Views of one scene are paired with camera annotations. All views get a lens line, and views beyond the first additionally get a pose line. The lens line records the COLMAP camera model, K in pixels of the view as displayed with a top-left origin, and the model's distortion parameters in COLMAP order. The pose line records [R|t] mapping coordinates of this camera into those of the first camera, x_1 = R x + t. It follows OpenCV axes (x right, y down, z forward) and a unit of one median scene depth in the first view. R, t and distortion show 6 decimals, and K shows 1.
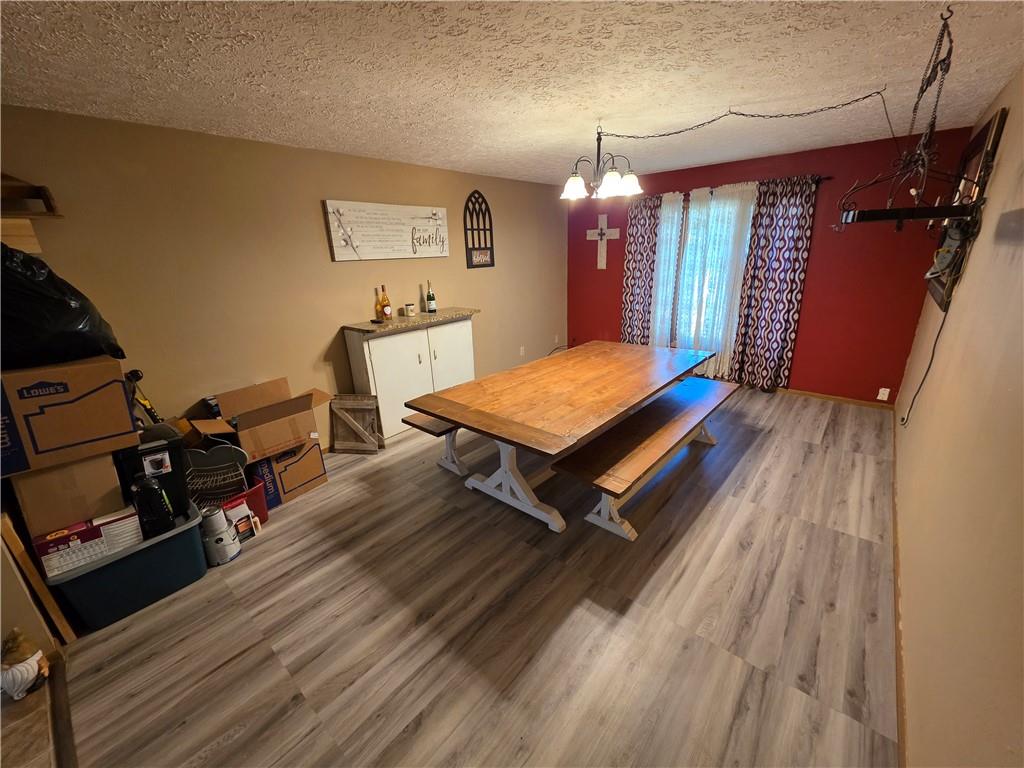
lens RADIAL K [[409.7, 0, 514.9], [0, 409.7, 383.7], [0, 0, 1]] dist [0.000657, -0.000136]
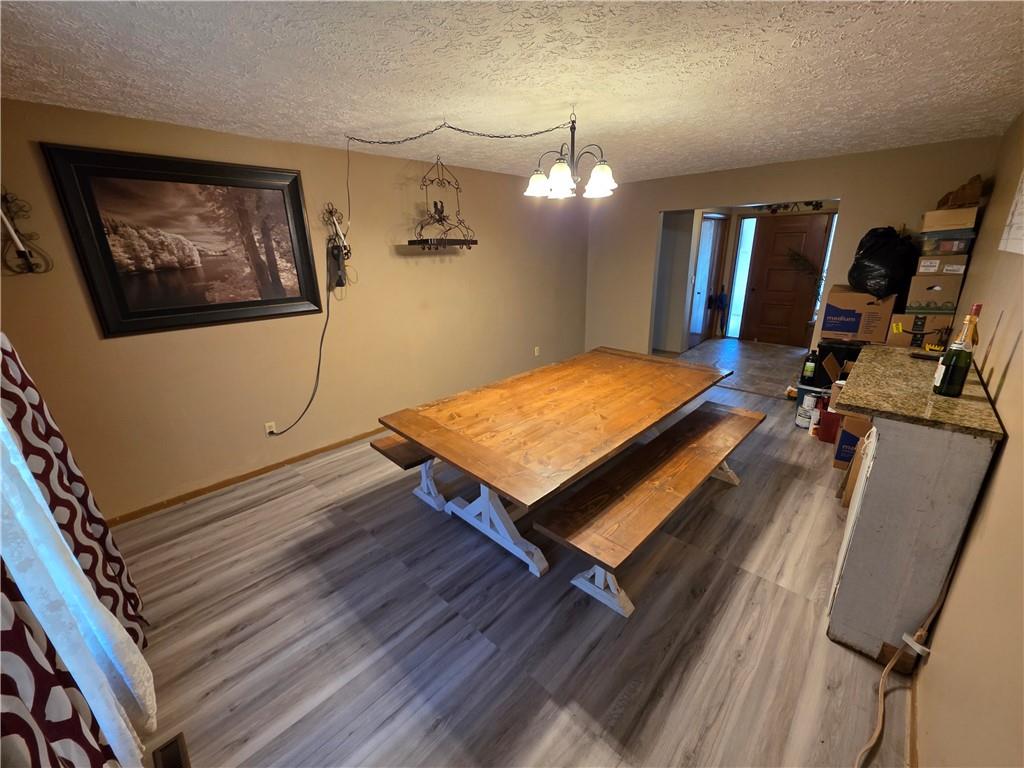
lens RADIAL K [[411.9, 0, 513.0], [0, 411.9, 381.9], [0, 0, 1]] dist [-0.000387, 0.000053]
pose [[-0.996940, 0.040248, 0.067011, 0.223025], [0.072113, 0.804381, 0.589721, -0.520429], [-0.030167, 0.592749, -0.804822, 1.531517]]
